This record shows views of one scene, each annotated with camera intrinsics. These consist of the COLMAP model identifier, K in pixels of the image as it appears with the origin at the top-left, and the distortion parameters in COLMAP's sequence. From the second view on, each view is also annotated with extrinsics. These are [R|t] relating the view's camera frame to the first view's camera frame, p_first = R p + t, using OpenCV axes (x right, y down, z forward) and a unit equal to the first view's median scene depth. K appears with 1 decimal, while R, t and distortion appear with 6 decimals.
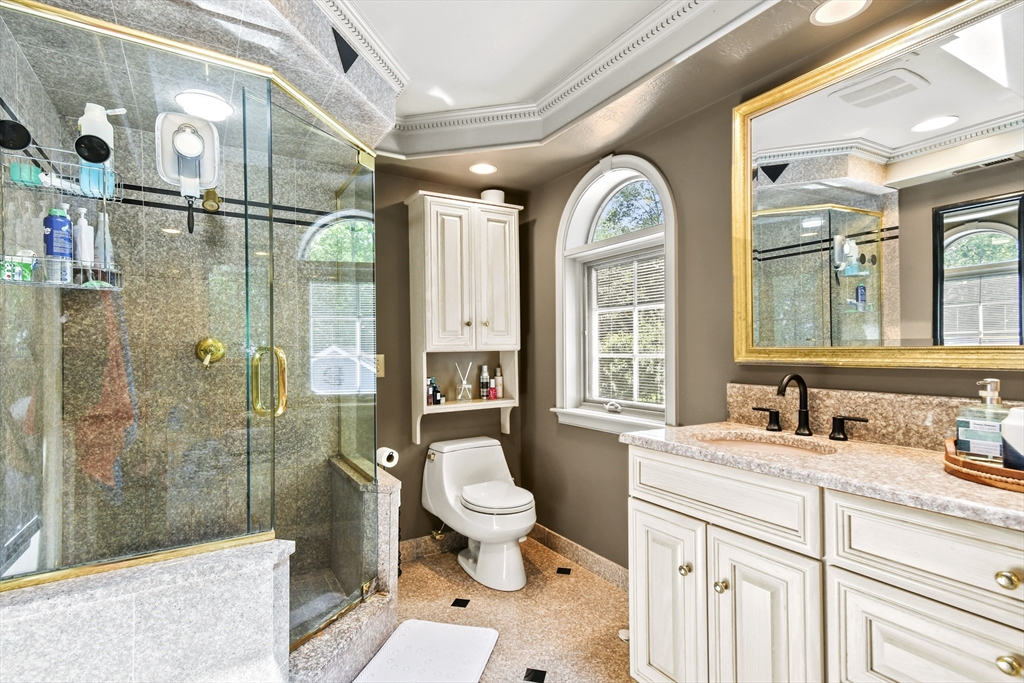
lens RADIAL K [[517.4, 0, 510.9], [0, 517.4, 345.0], [0, 0, 1]] dist [0.000611, 0.000021]
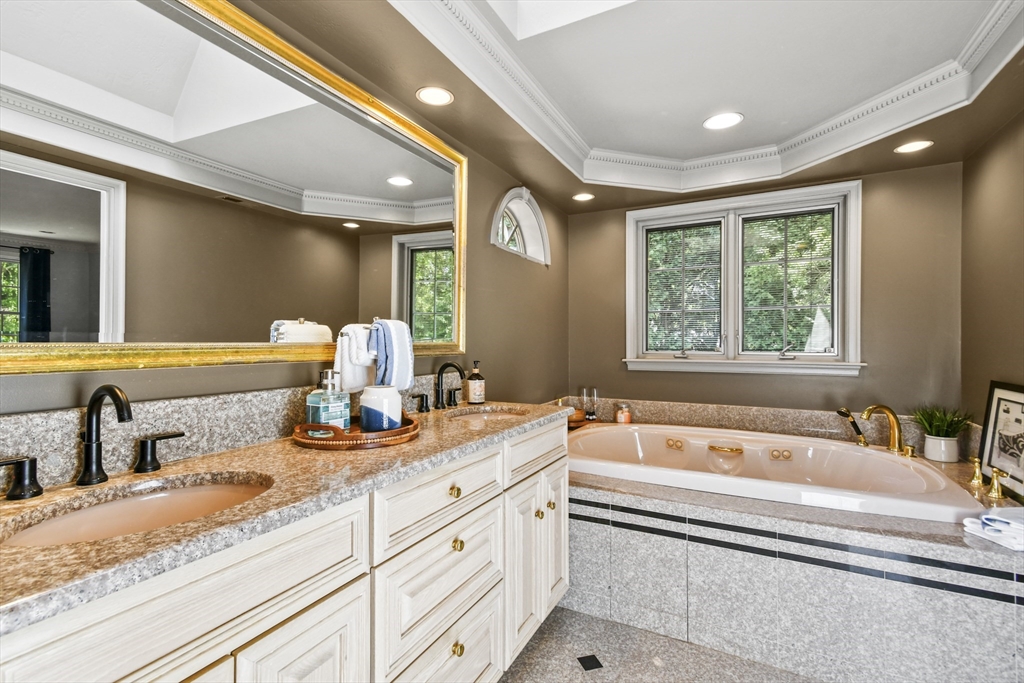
lens RADIAL K [[452.9, 0, 510.0], [0, 452.9, 339.3], [0, 0, 1]] dist [0.002054, 0.000259]
pose [[-0.525098, 0.008343, 0.851001, -0.184360], [-0.007404, 0.999869, -0.014371, 0.004210], [-0.851009, -0.013847, -0.524968, 0.952784]]
